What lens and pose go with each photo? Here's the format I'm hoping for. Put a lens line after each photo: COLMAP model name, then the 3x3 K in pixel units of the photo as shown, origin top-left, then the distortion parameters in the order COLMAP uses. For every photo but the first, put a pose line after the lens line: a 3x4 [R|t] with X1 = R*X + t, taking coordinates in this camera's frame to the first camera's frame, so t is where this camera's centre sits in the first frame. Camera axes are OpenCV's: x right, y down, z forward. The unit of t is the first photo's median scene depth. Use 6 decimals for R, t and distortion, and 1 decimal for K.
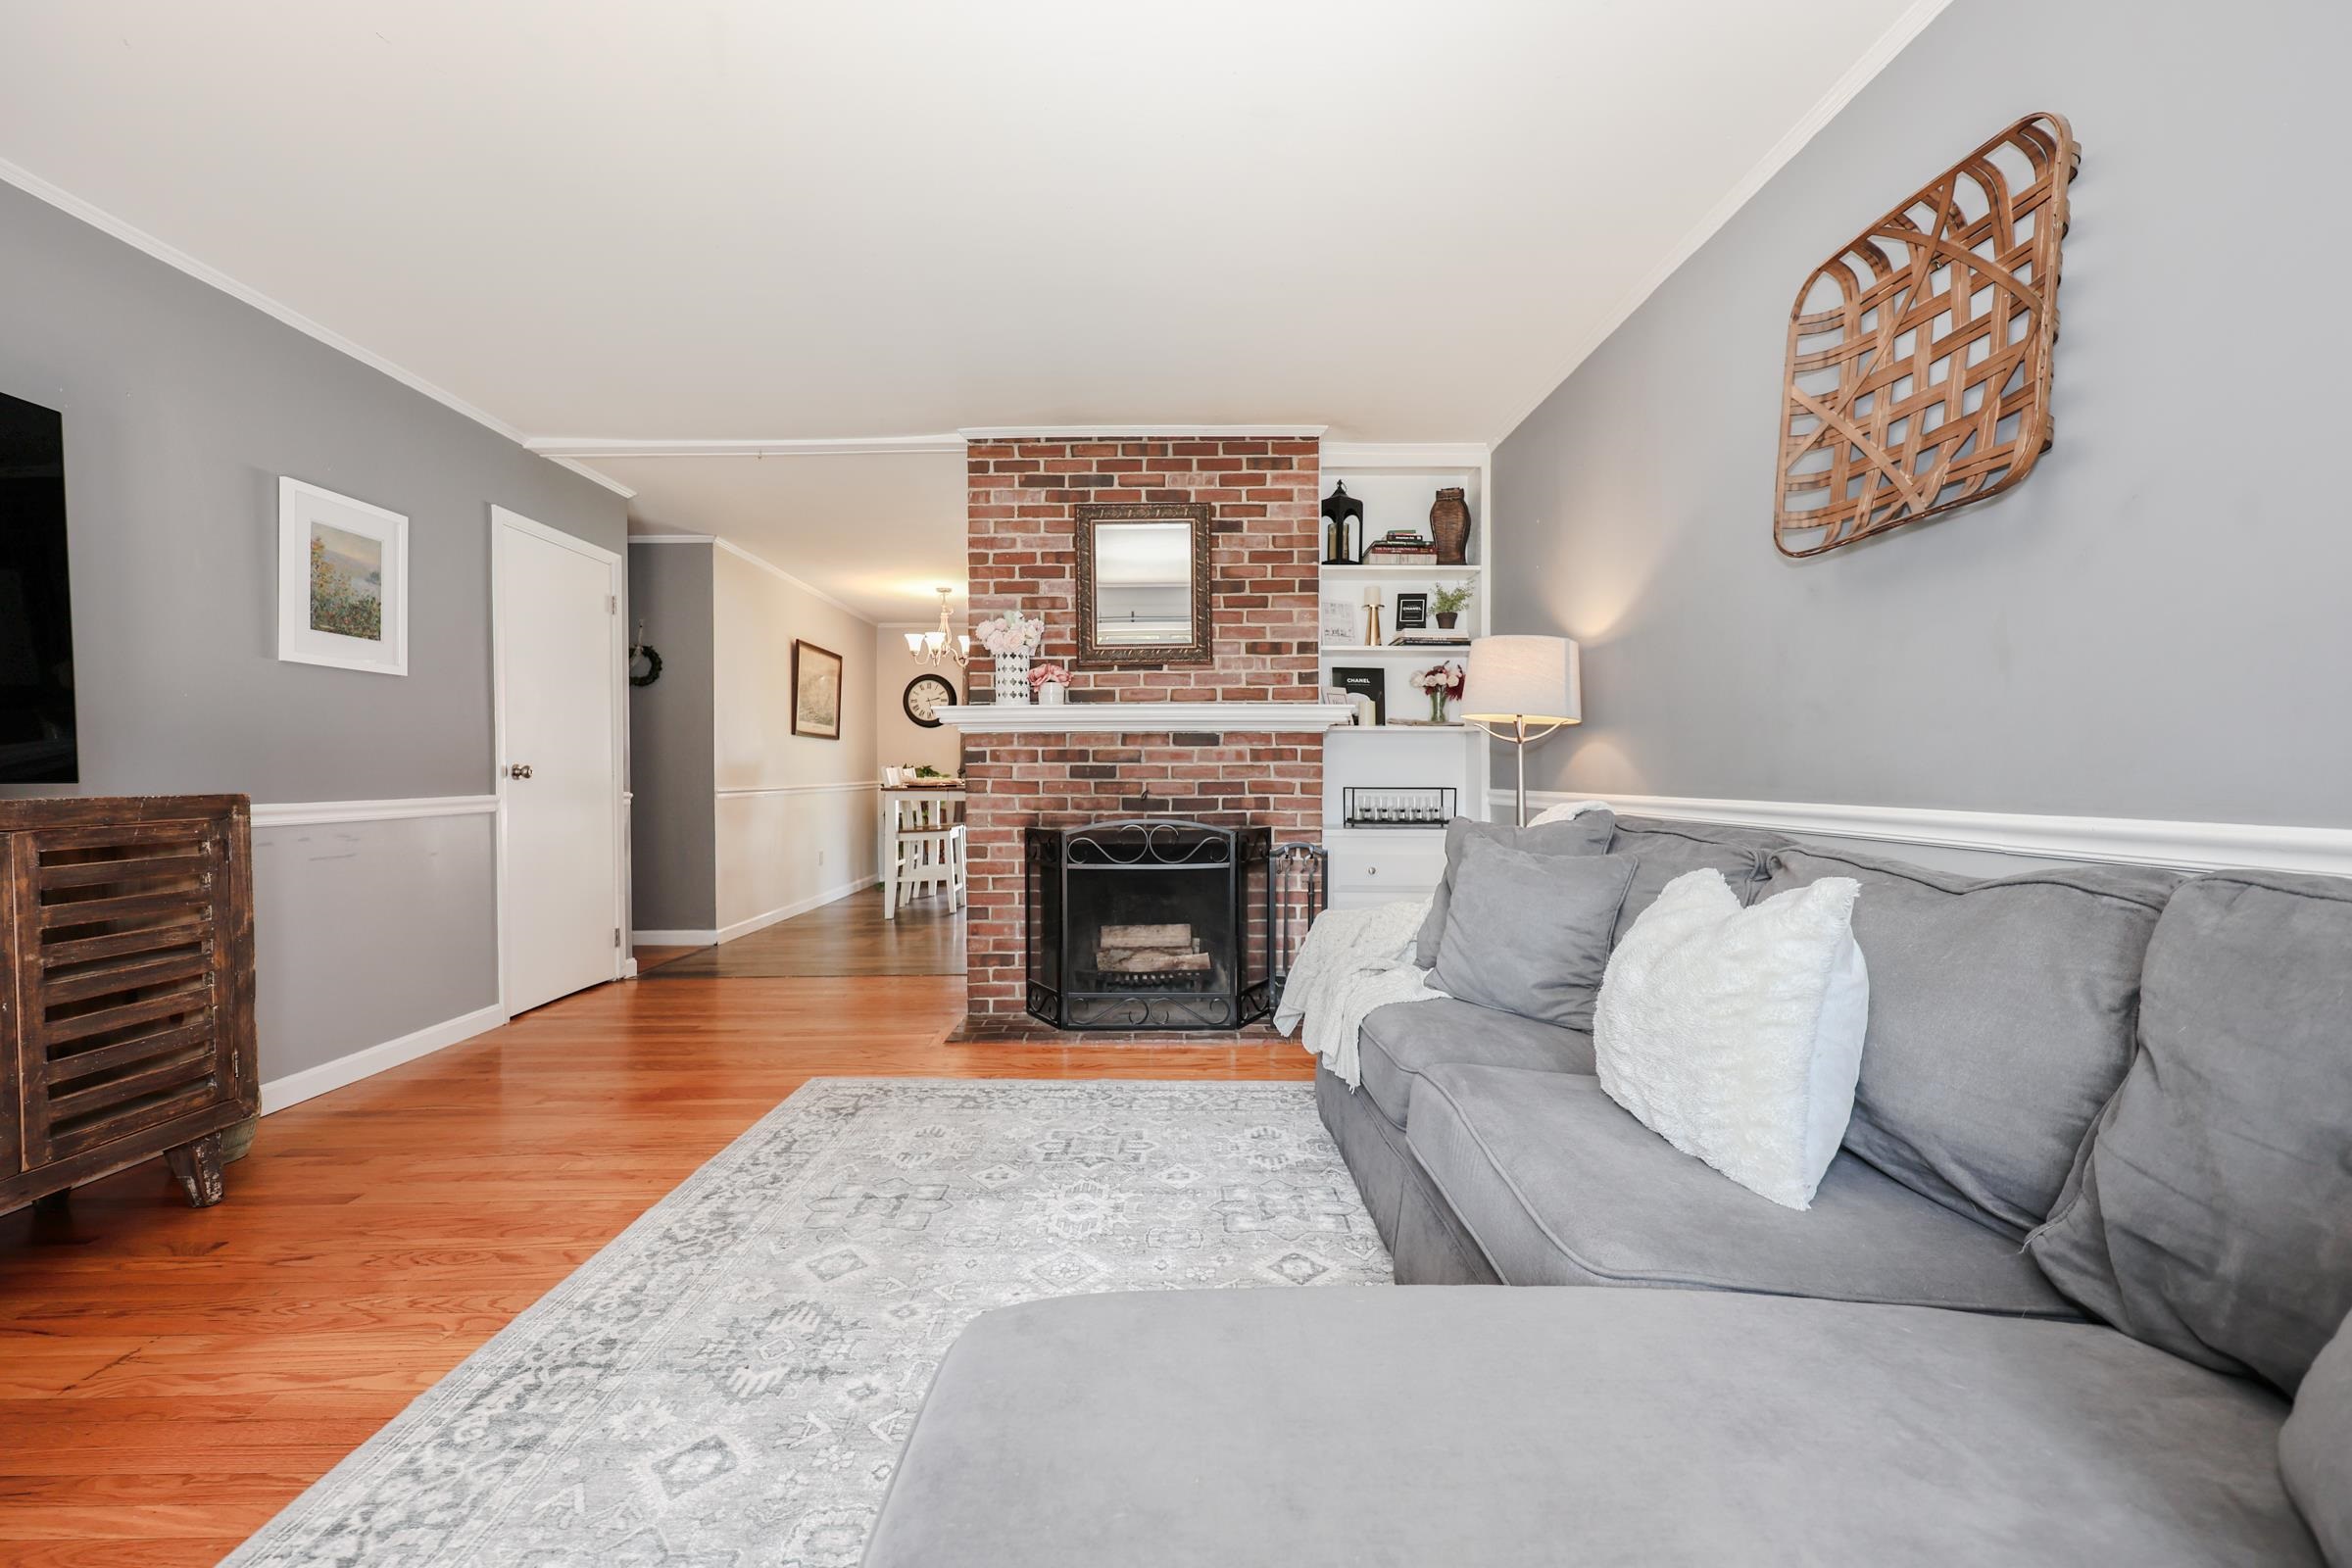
lens RADIAL K [[948.1, 0, 1176.0], [0, 948.1, 784.0], [0, 0, 1]] dist [0.000565, 0.000090]
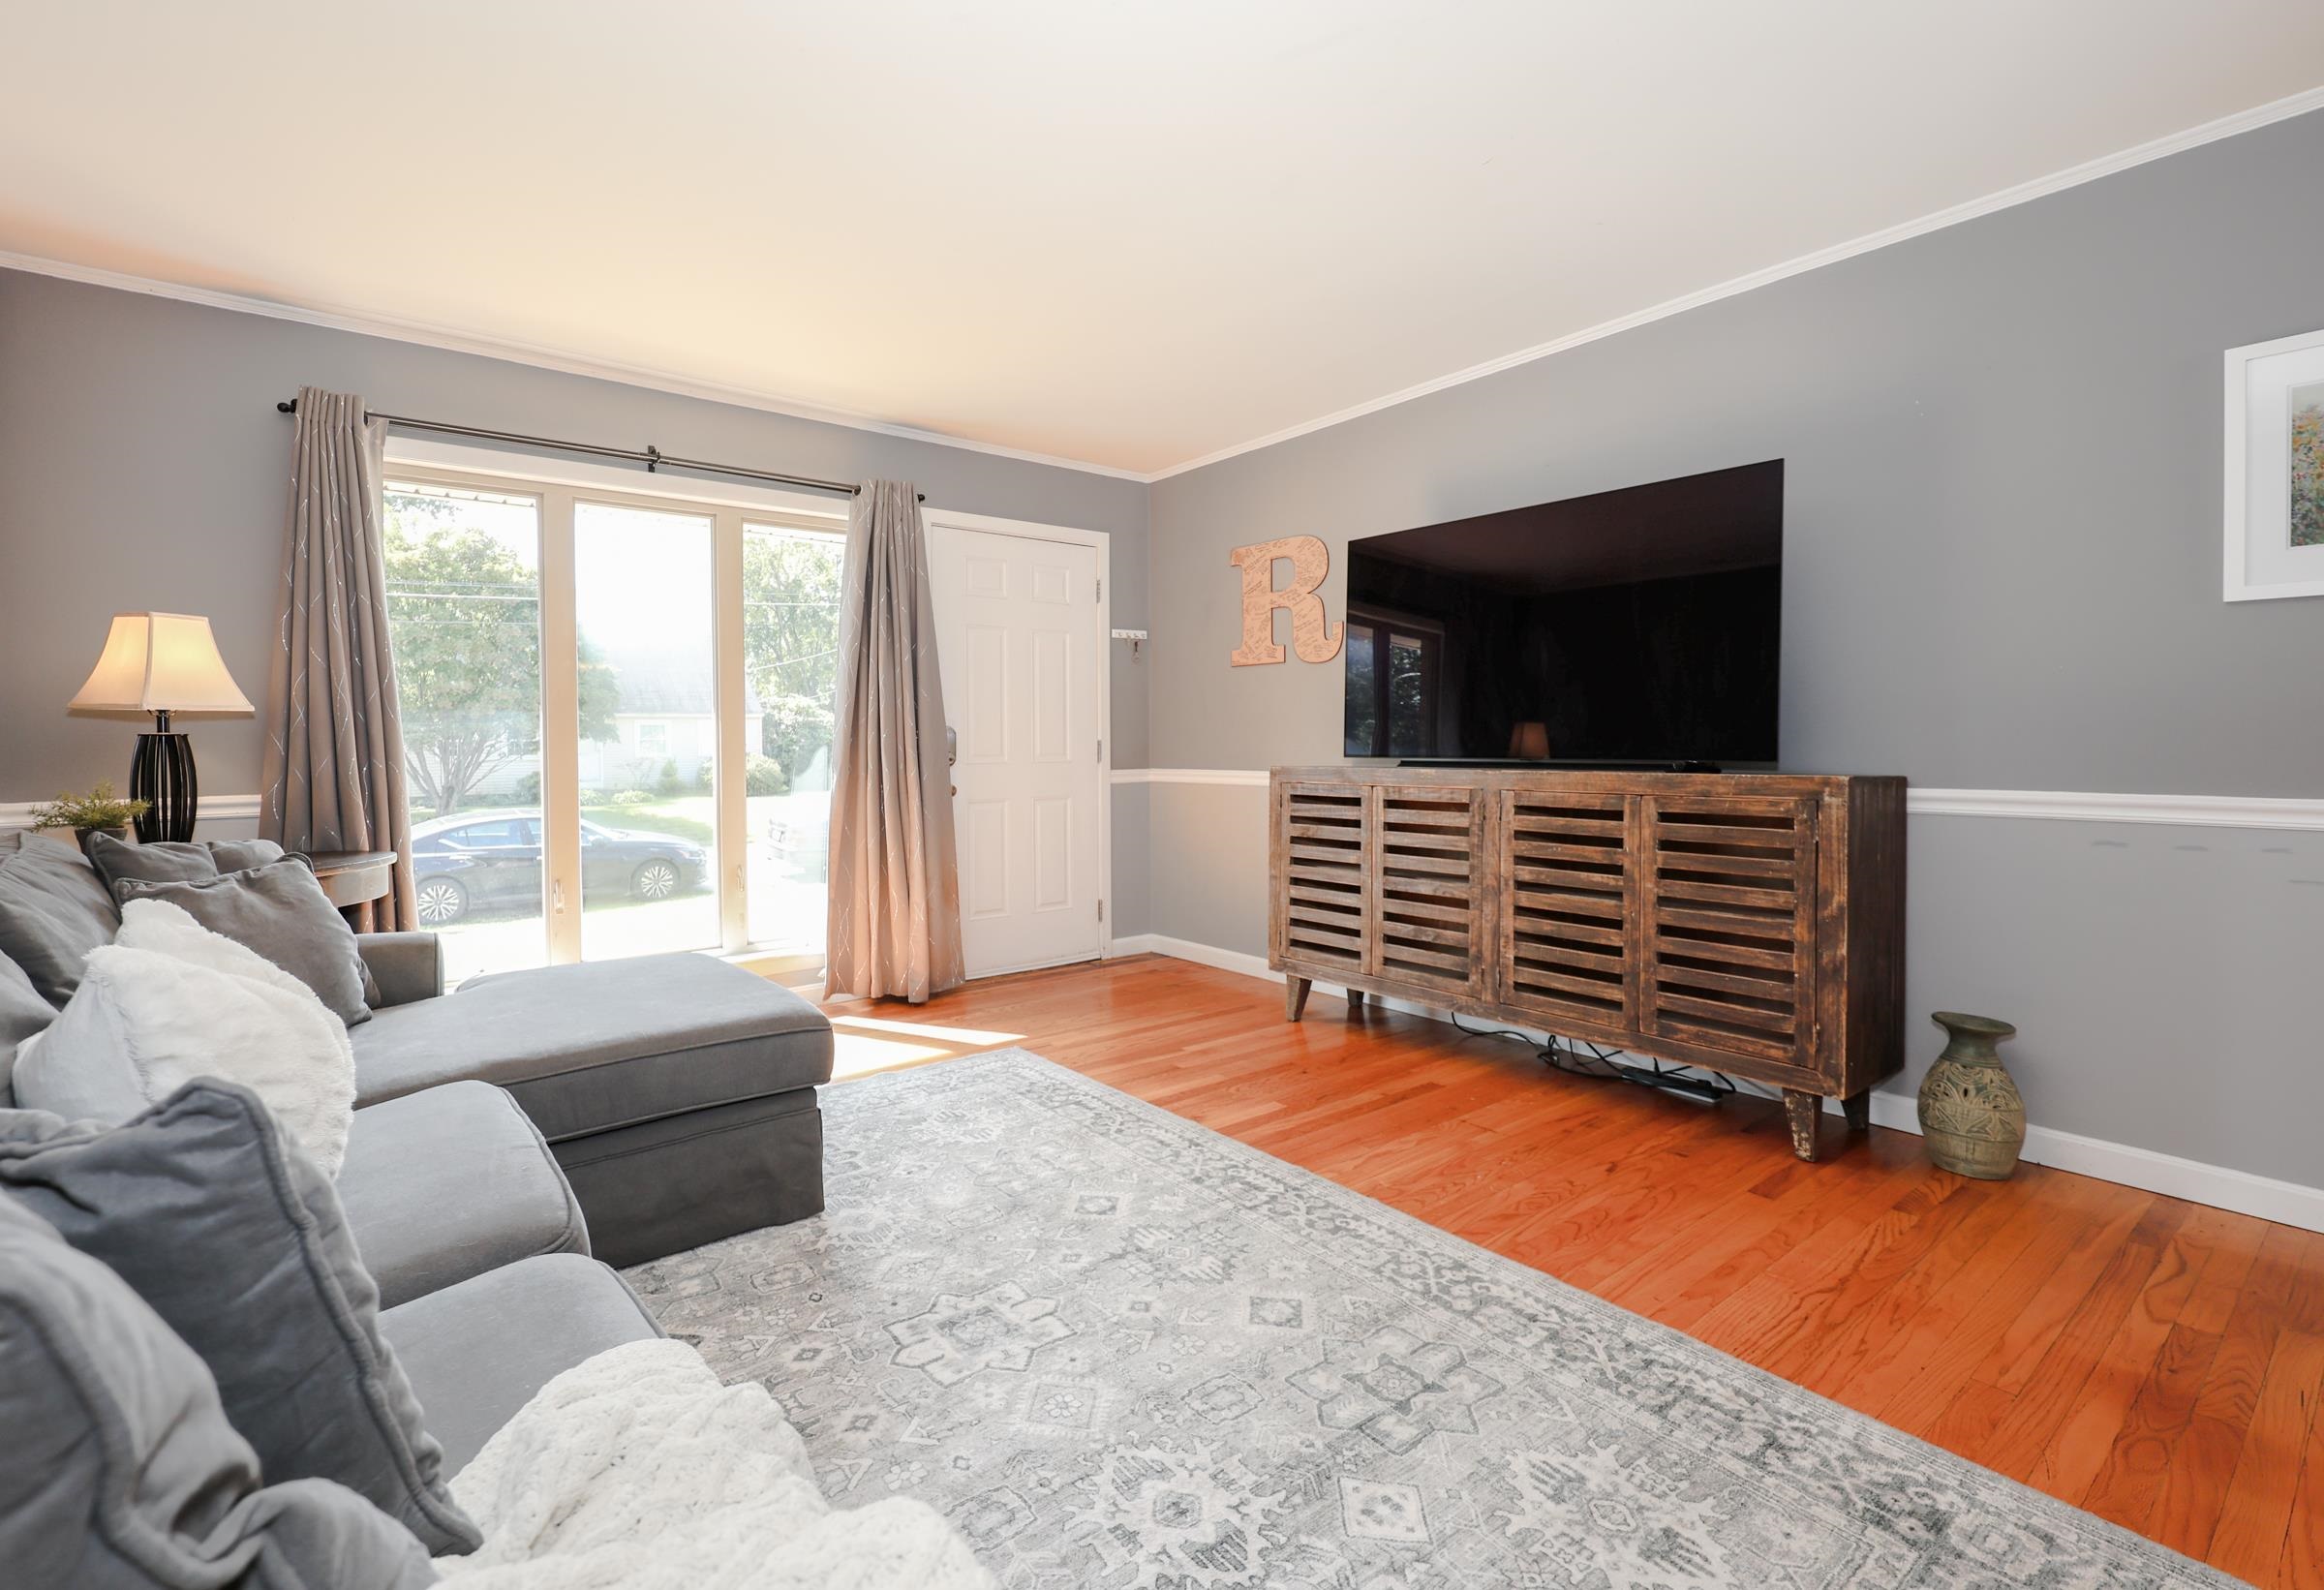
lens RADIAL K [[1067.0, 0, 1104.4], [0, 1067.0, 751.3], [0, 0, 1]] dist [-0.000041, 0.000010]
pose [[-0.800619, 0.015356, -0.598976, 0.368290], [0.002316, 0.999743, 0.022534, -0.051091], [0.599169, 0.016654, -0.800450, 1.673703]]
